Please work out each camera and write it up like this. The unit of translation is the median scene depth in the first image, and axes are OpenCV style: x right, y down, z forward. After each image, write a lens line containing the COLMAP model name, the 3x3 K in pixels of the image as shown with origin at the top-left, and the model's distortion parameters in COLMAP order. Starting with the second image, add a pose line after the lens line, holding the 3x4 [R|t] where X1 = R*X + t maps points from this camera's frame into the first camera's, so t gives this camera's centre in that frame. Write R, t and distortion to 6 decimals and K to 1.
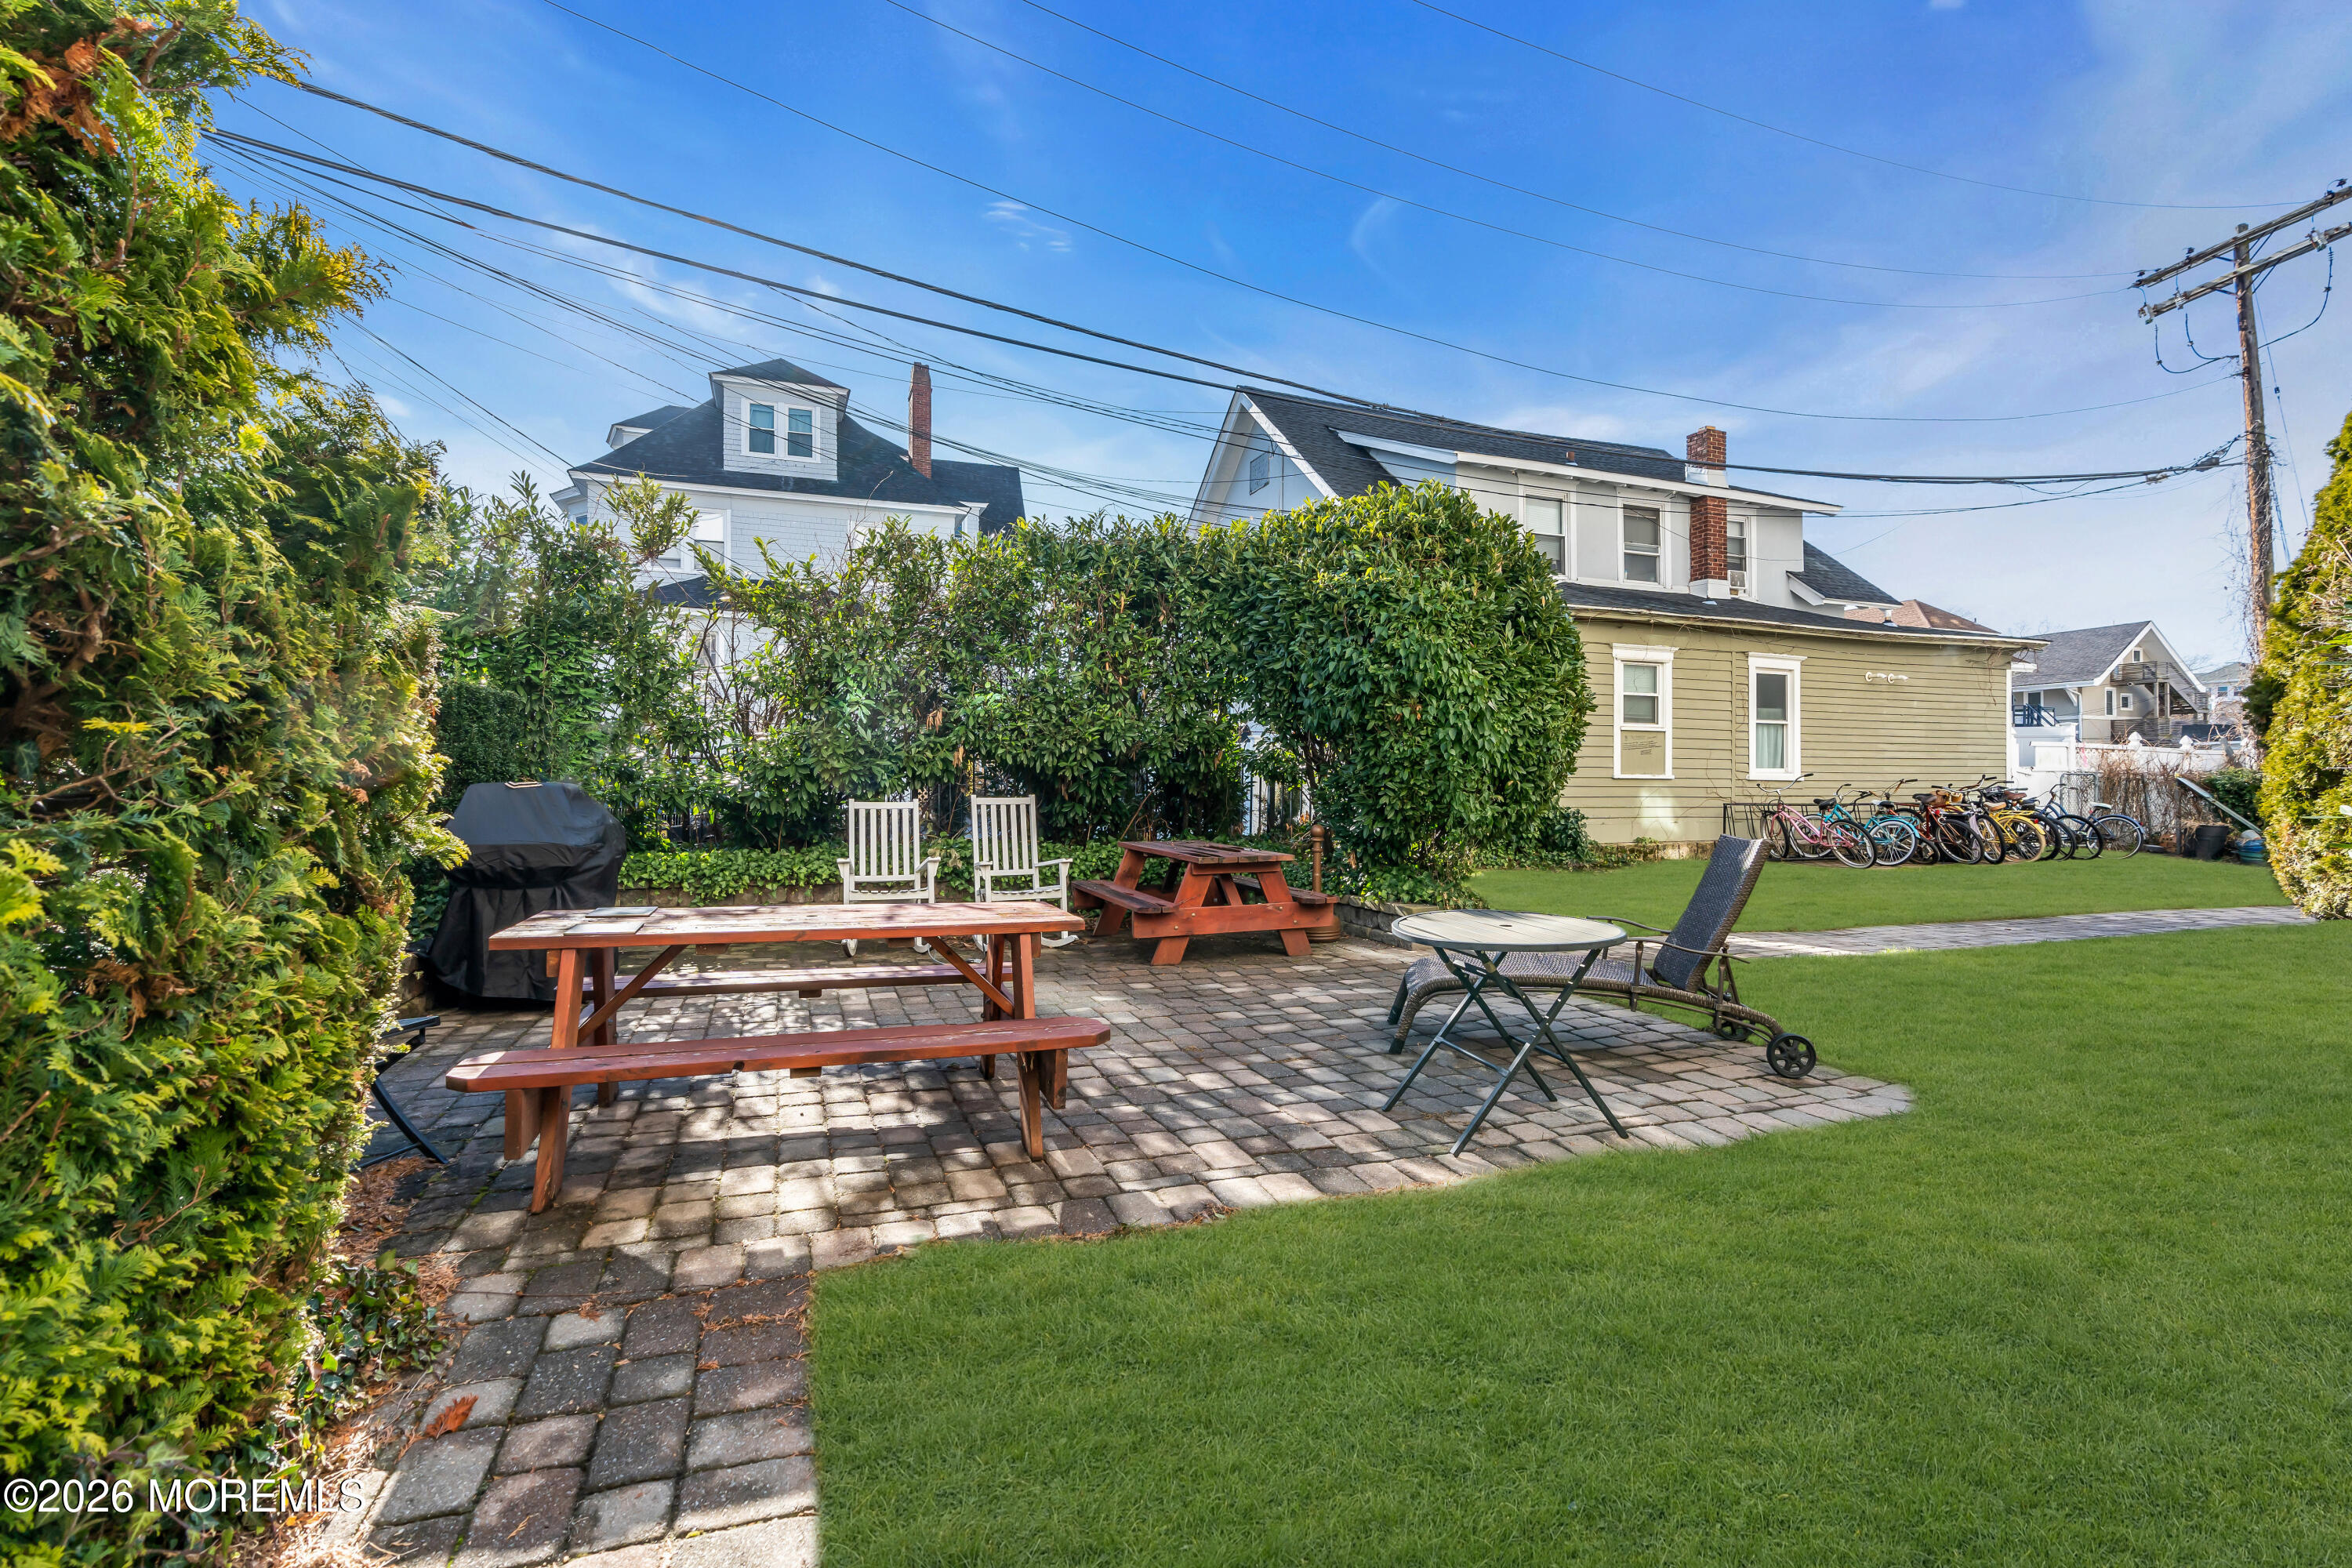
lens RADIAL K [[1057.7, 0, 1173.6], [0, 1057.7, 780.9], [0, 0, 1]] dist [-0.007018, 0.000909]
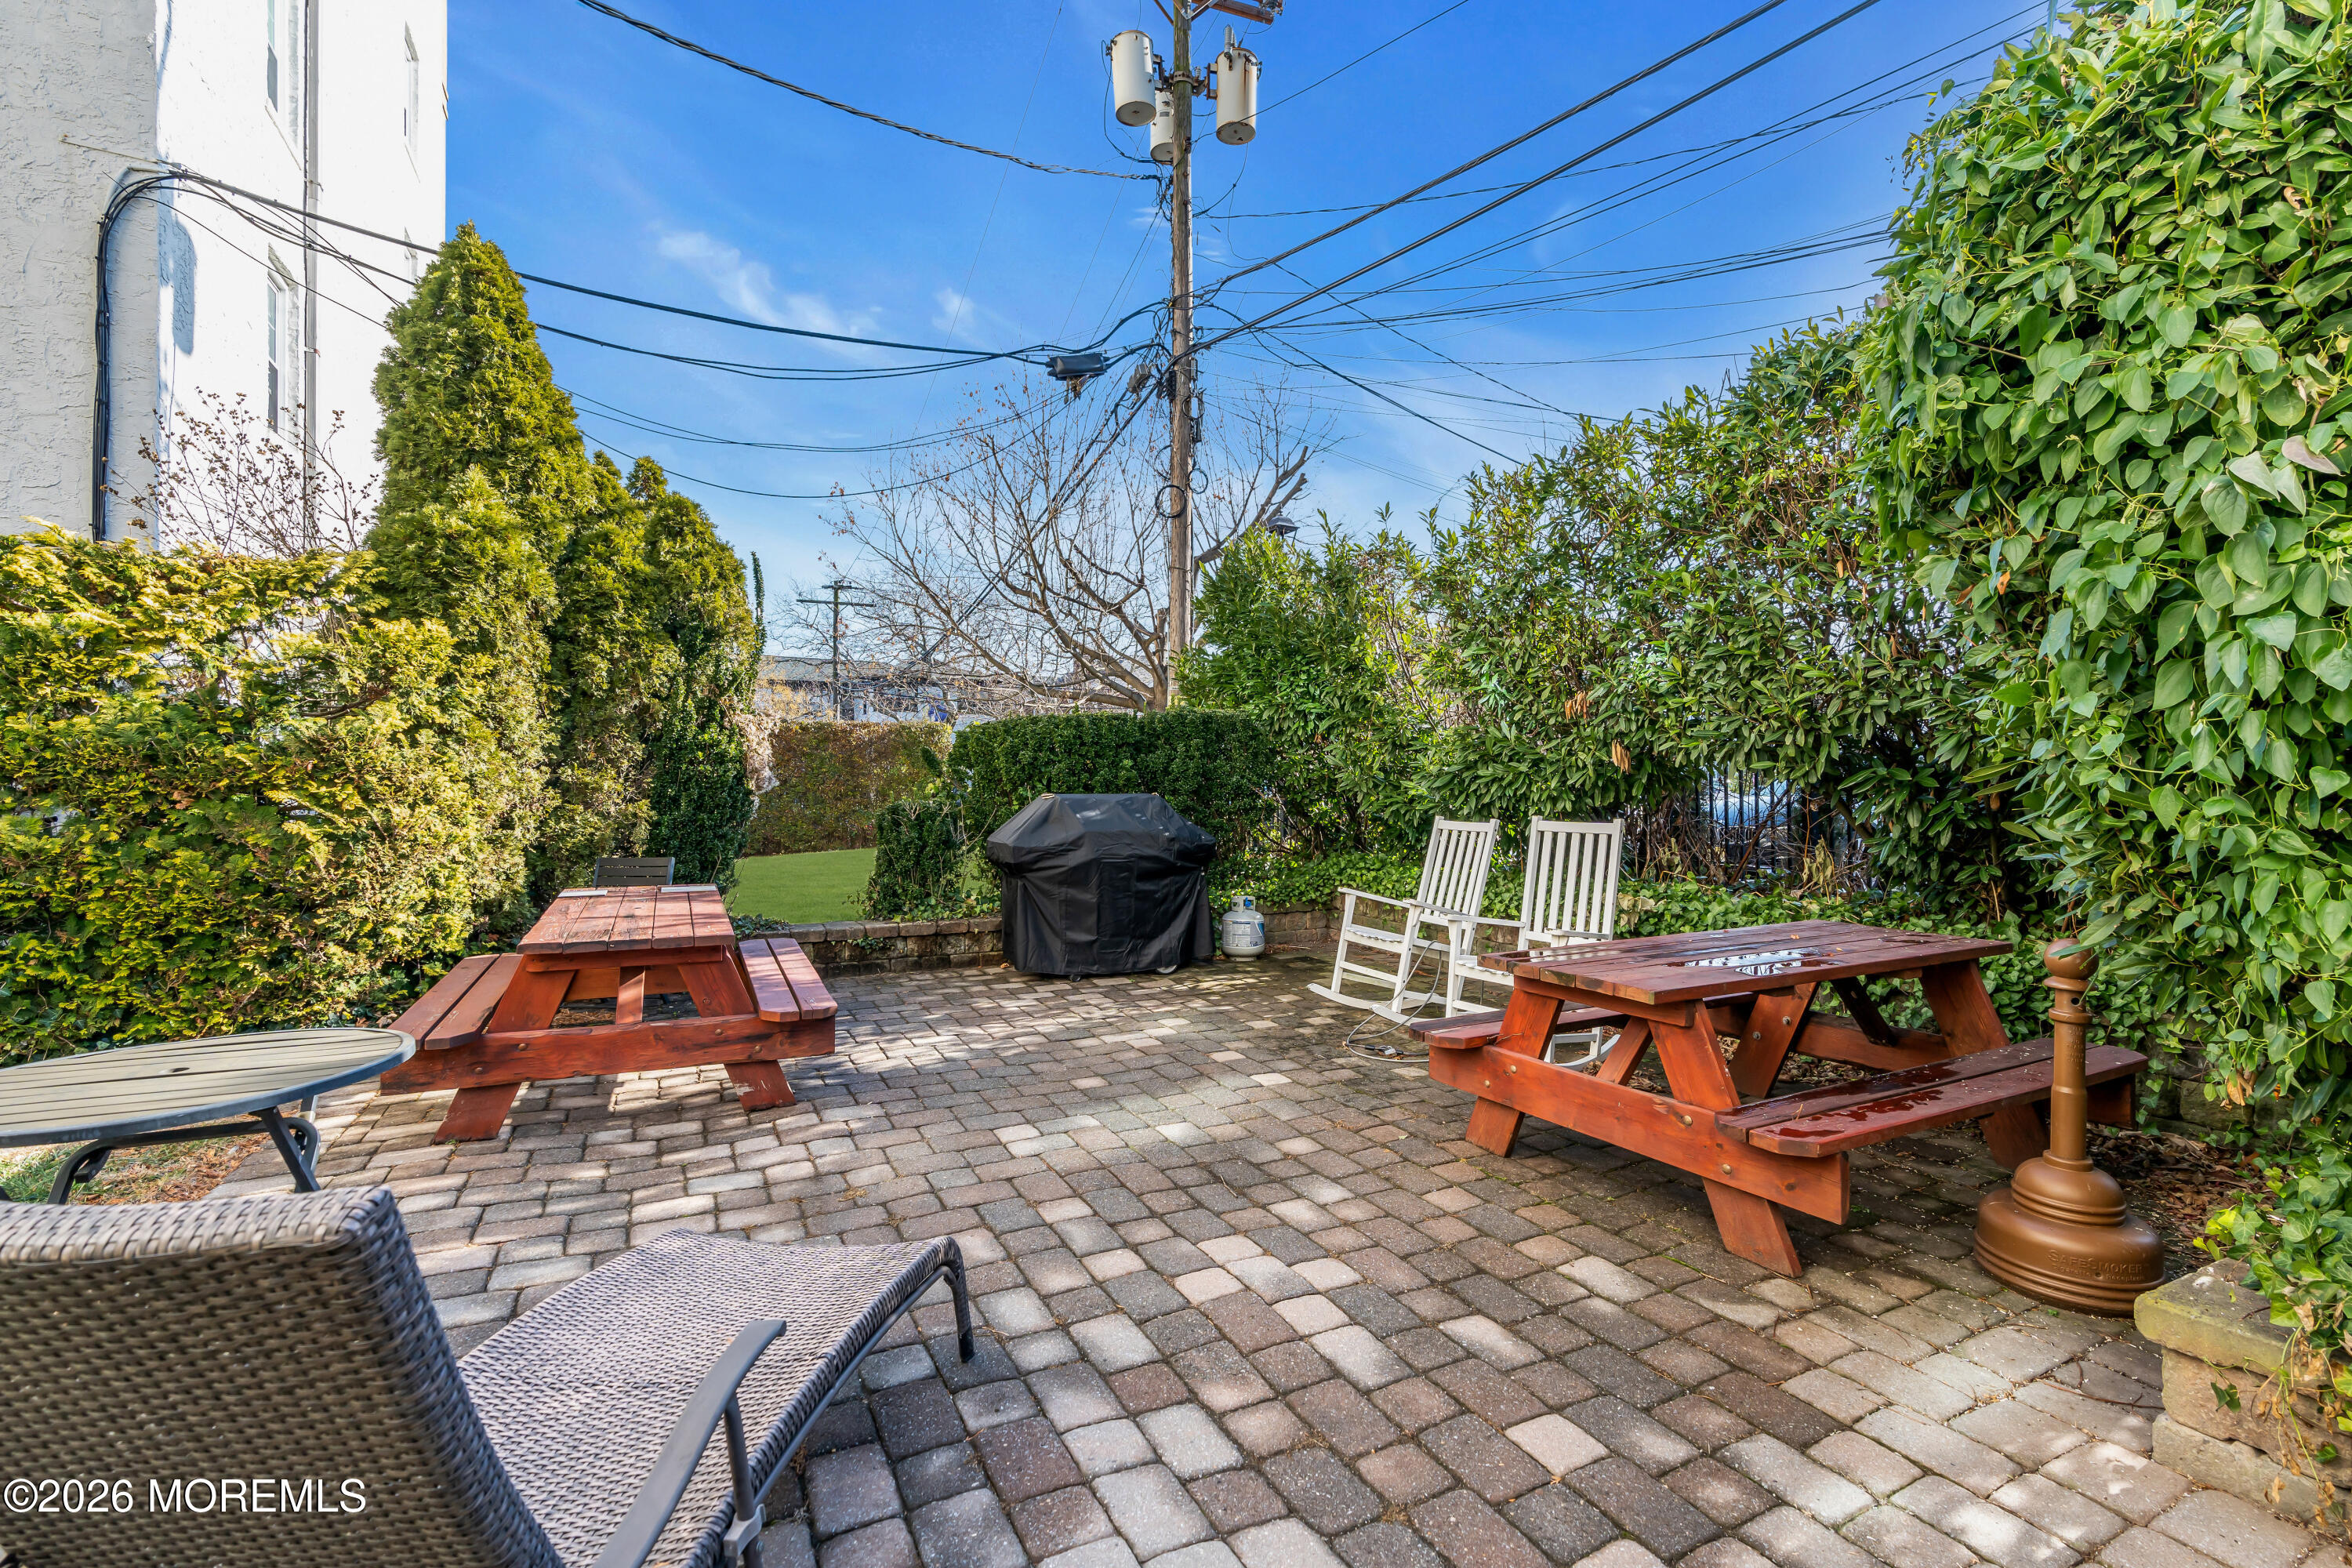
lens RADIAL K [[1057.7, 0, 1173.6], [0, 1057.7, 780.9], [0, 0, 1]] dist [-0.007018, 0.000909]
pose [[0.098951, -0.003983, -0.995084, 0.833992], [0.002119, 0.999991, -0.003792, -0.012804], [0.995090, -0.001734, 0.098959, 1.320044]]
